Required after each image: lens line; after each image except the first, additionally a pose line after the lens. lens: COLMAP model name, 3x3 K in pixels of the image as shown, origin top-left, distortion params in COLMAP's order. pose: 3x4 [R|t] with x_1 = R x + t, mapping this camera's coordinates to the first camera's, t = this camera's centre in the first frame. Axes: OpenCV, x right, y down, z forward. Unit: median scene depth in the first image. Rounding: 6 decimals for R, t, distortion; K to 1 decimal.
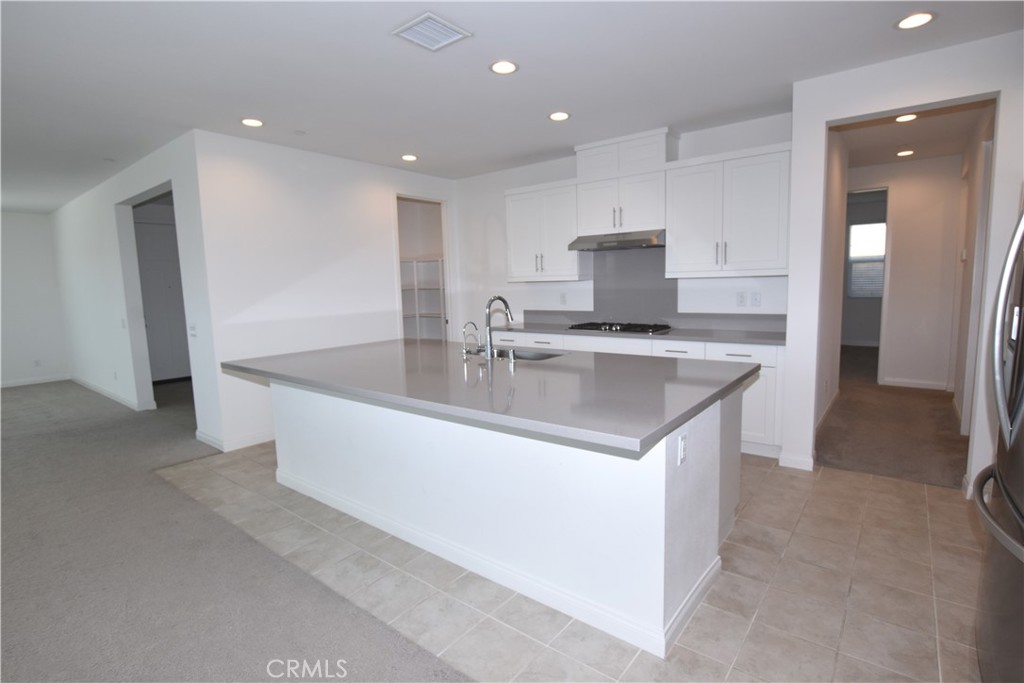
lens RADIAL K [[491.8, 0, 512.0], [0, 491.8, 341.5], [0, 0, 1]] dist [-0.020039, 0.000233]
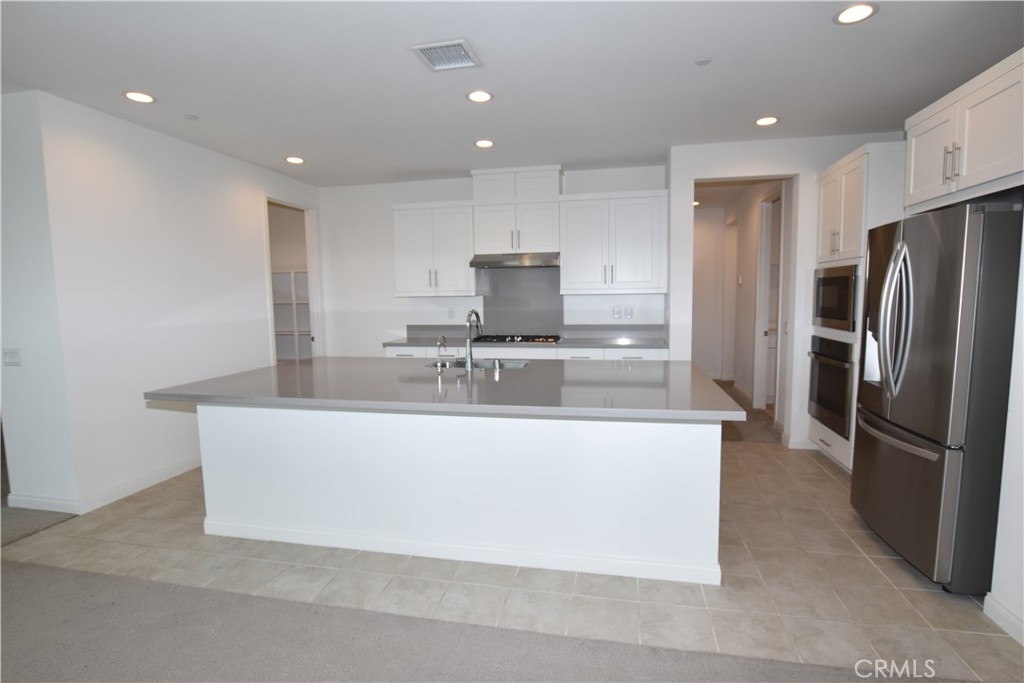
lens RADIAL K [[495.4, 0, 512.0], [0, 495.4, 341.5], [0, 0, 1]] dist [-0.023562, 0.000181]
pose [[0.898812, -0.027978, 0.437441, -0.308495], [0.042867, 0.998788, -0.024199, 0.003389], [-0.436234, 0.040502, 0.898921, 0.015002]]
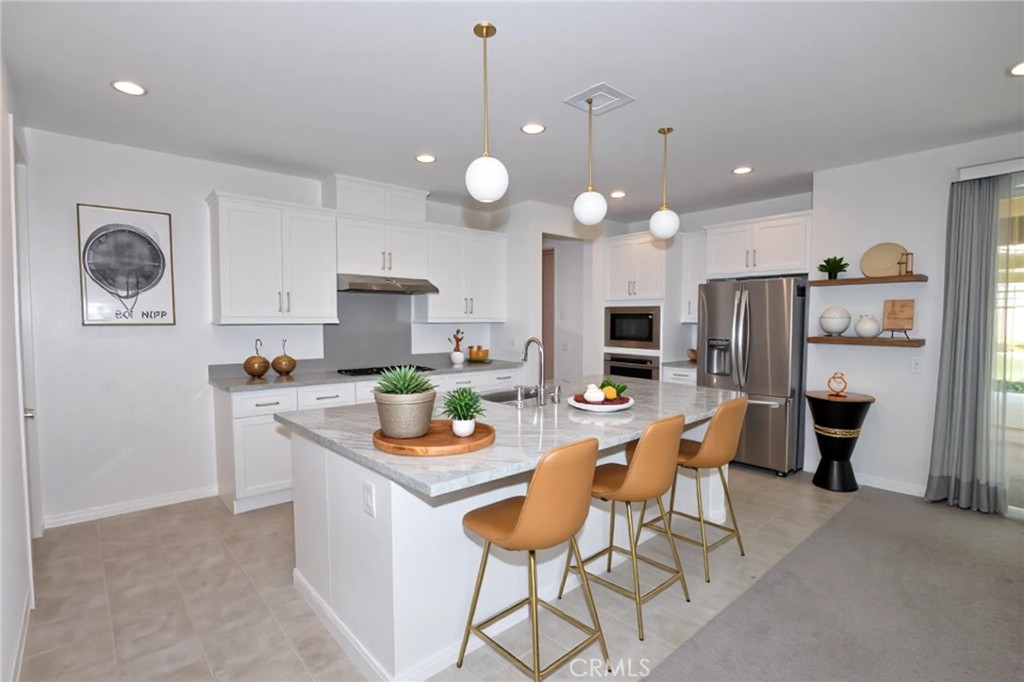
lens RADIAL K [[491.8, 0, 512.0], [0, 491.8, 341.0], [0, 0, 1]] dist [-0.020039, 0.000233]
pose [[0.167115, -0.017445, 0.985783, -0.793083], [0.108467, 0.994100, -0.000796, -0.066423], [-0.979953, 0.107058, 0.168021, 0.636672]]
